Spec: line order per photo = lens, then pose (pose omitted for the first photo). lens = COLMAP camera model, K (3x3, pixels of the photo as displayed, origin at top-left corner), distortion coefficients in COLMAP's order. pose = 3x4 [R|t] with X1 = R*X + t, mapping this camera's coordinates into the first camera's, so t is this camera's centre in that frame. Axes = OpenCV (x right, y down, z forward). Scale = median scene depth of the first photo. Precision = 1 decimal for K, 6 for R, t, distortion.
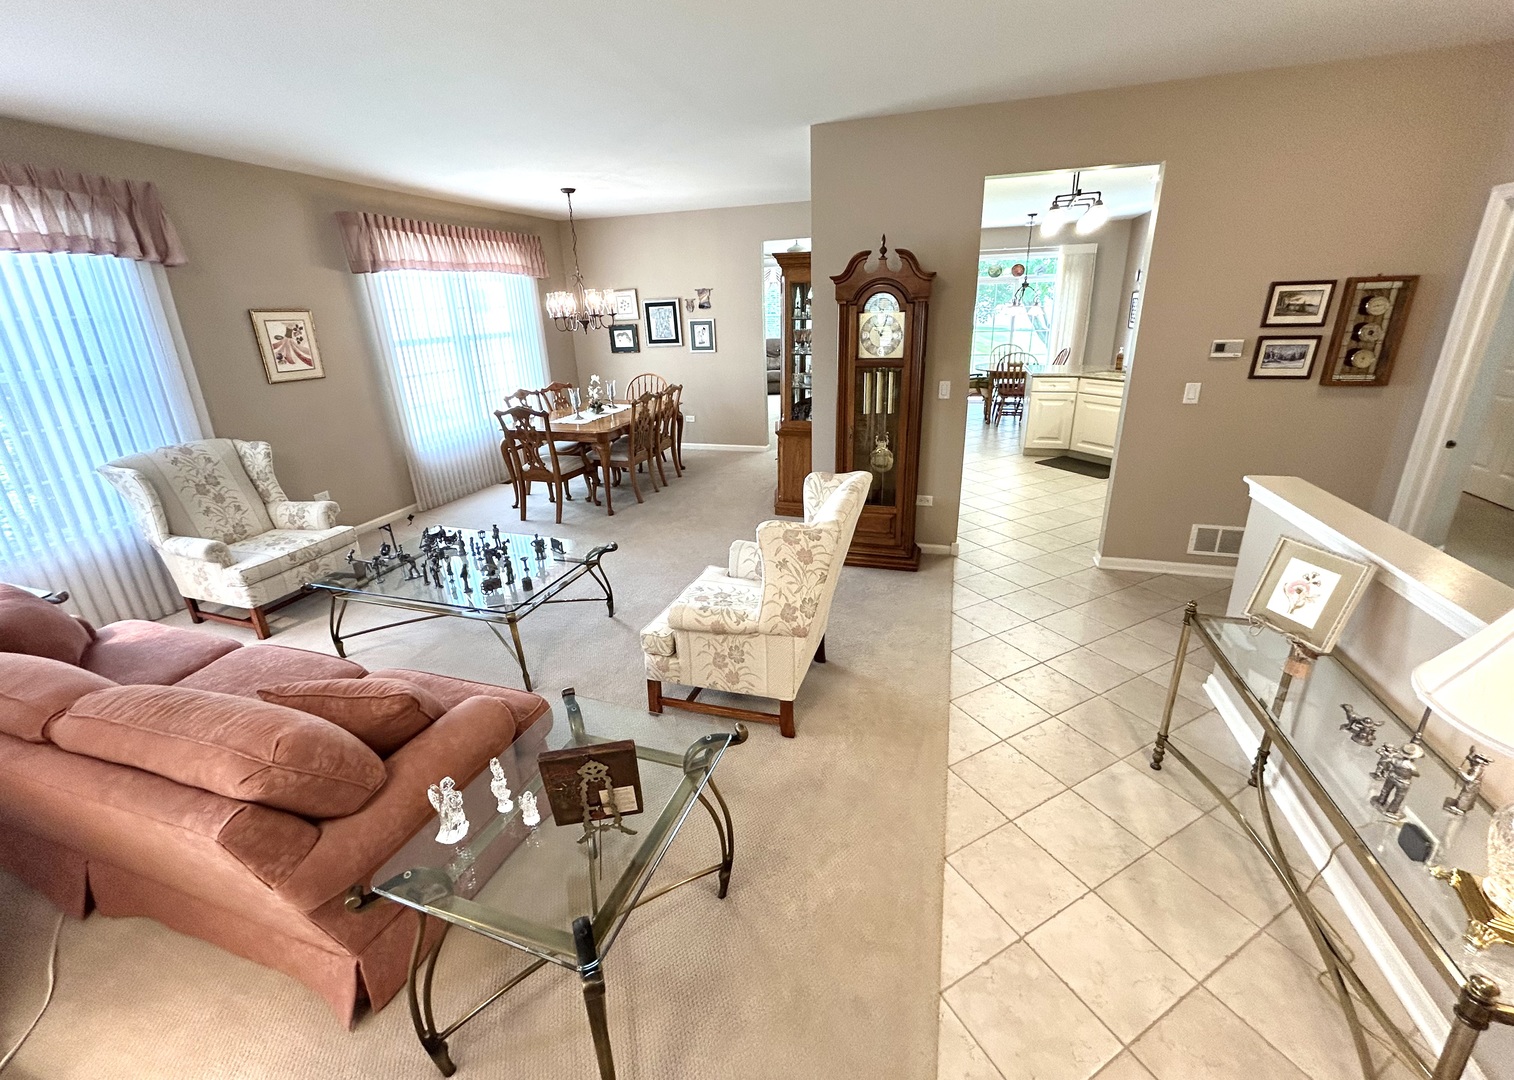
lens RADIAL K [[599.1, 0, 760.3], [0, 599.1, 527.9], [0, 0, 1]] dist [0.001770, 0.000046]
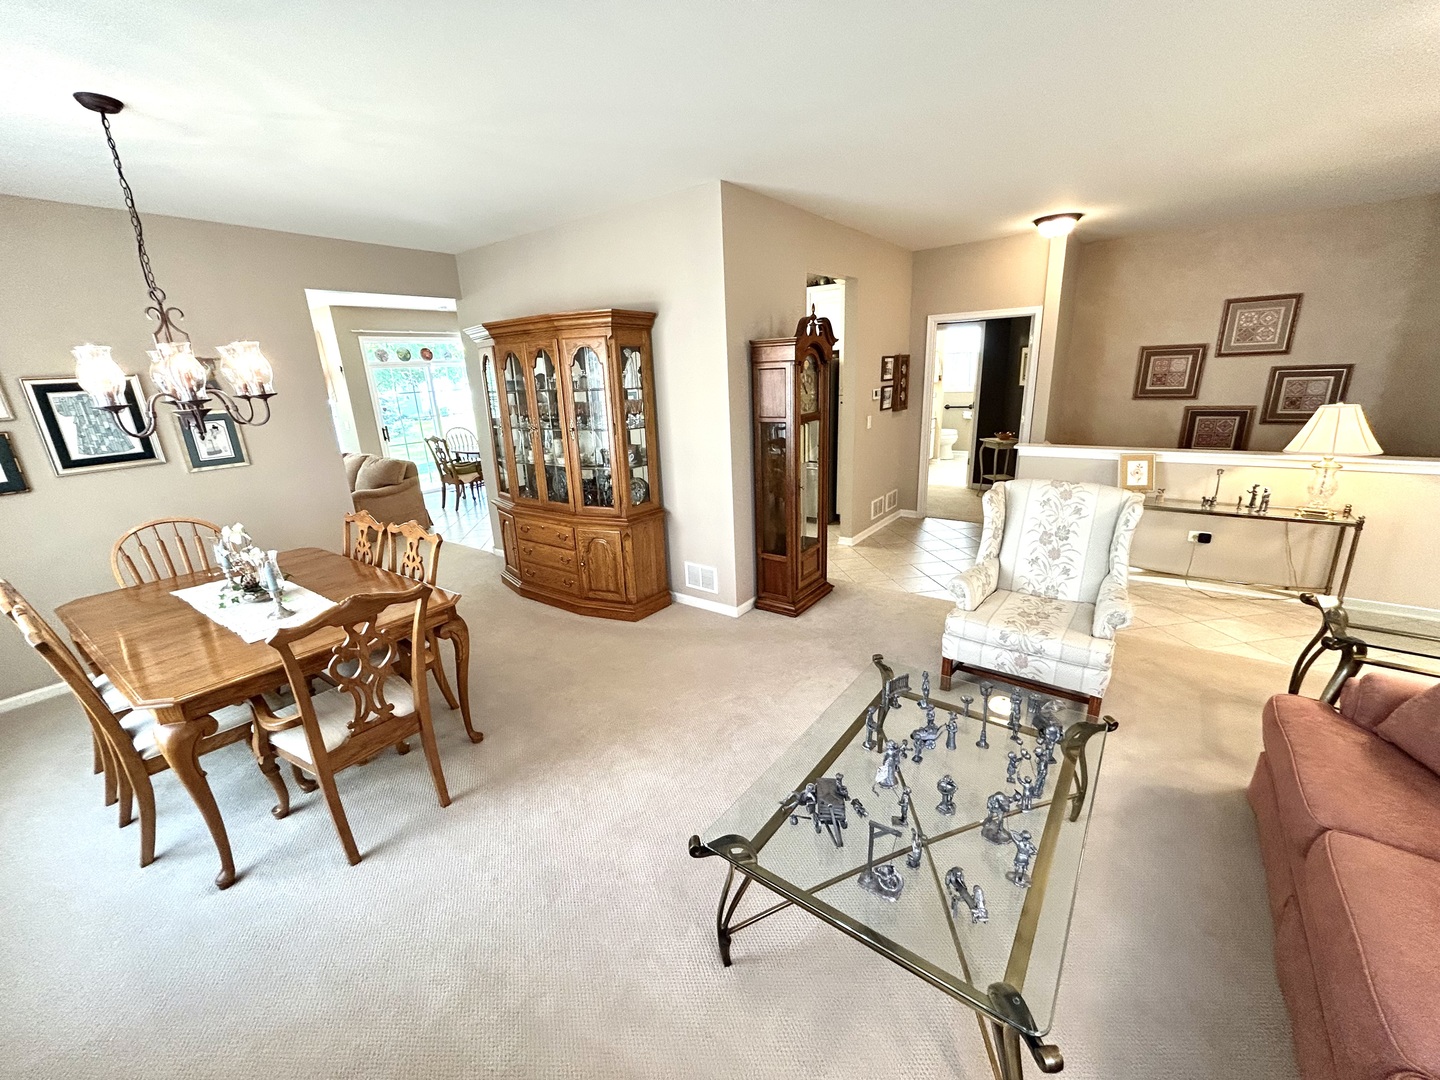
lens RADIAL K [[579.2, 0, 715.9], [0, 579.2, 539.5], [0, 0, 1]] dist [0.000746, 0.000012]
pose [[0.333367, -0.250709, 0.908852, -0.435966], [0.359546, 0.924949, 0.123268, -0.129672], [-0.871546, 0.285681, 0.398489, 0.393040]]
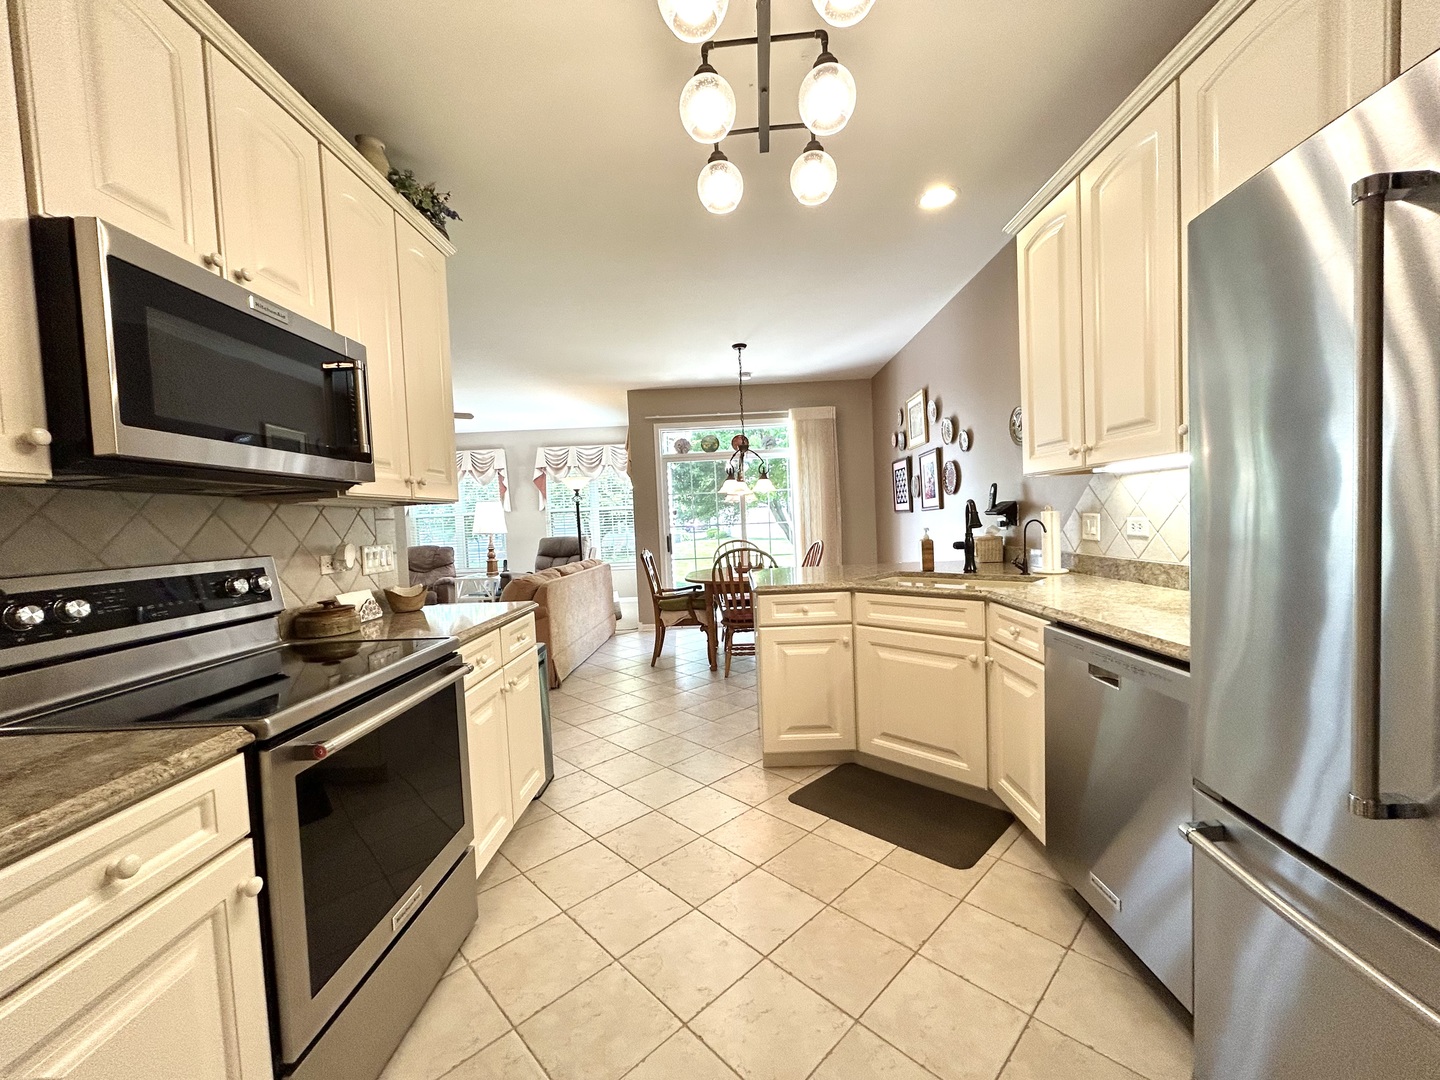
lens RADIAL K [[579.2, 0, 712.2], [0, 579.2, 532.8], [0, 0, 1]] dist [0.000746, 0.000012]
pose [[0.964388, -0.013534, 0.264146, 0.274188], [0.101004, 0.941846, -0.320505, -0.141674], [-0.244447, 0.335771, 0.909672, 0.531940]]
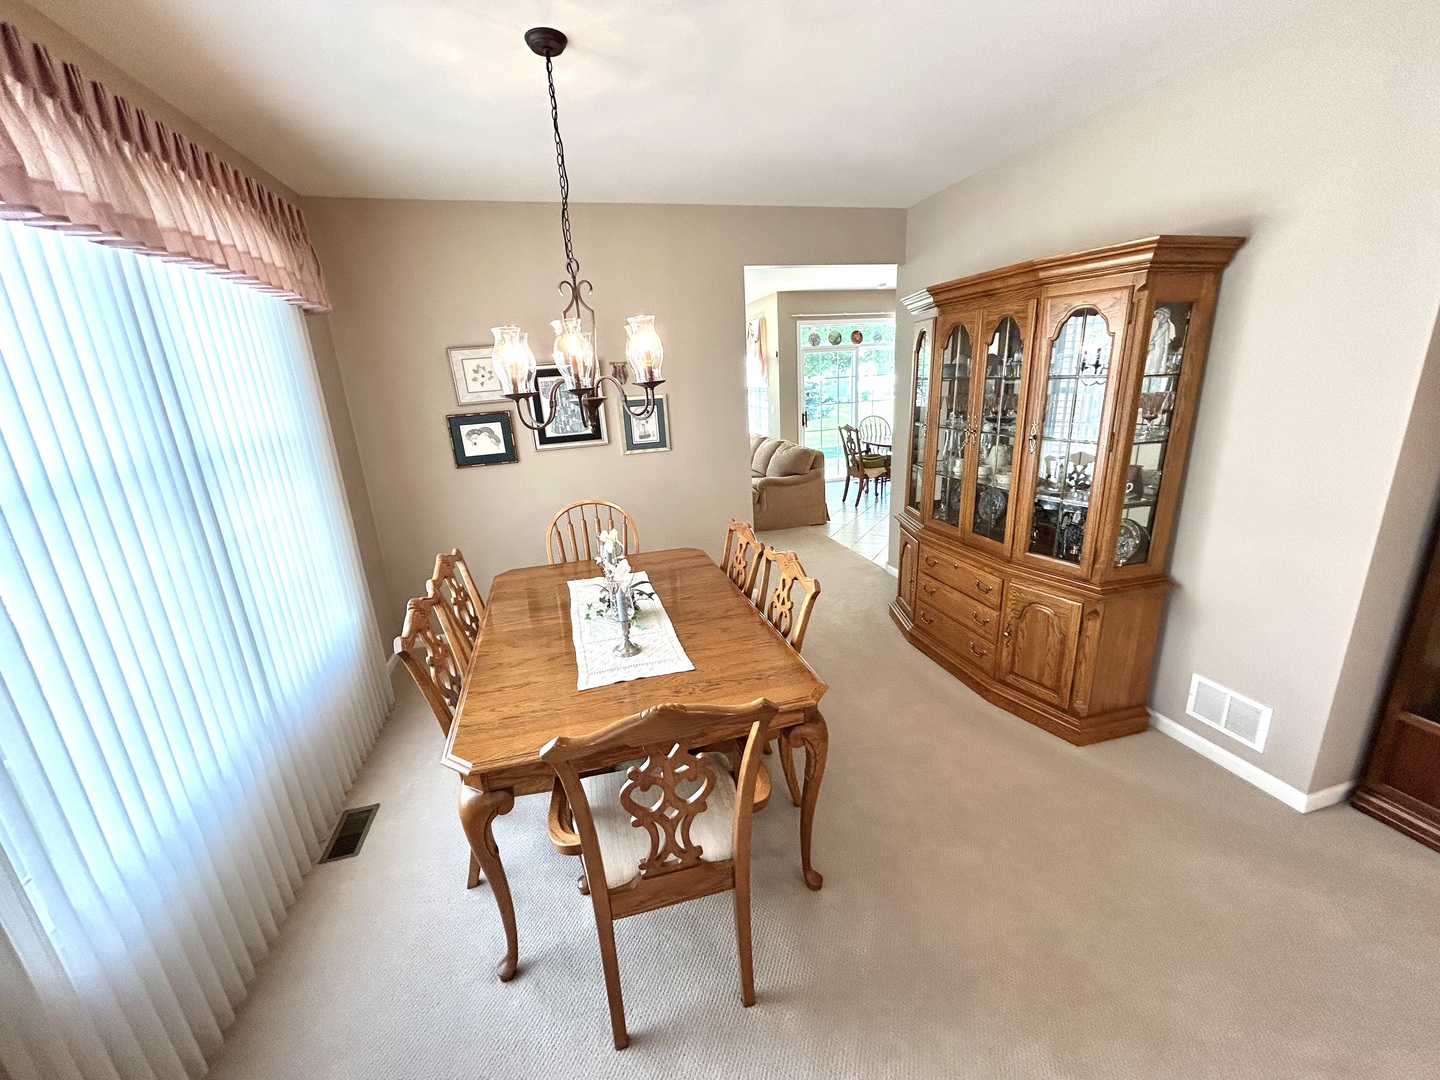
lens RADIAL K [[579.2, 0, 718.5], [0, 579.2, 544.0], [0, 0, 1]] dist [0.000746, 0.000012]
pose [[0.847693, -0.161505, 0.505304, -0.323015], [0.208540, 0.977295, -0.037482, -0.168021], [-0.487778, 0.137149, 0.862127, 0.488605]]
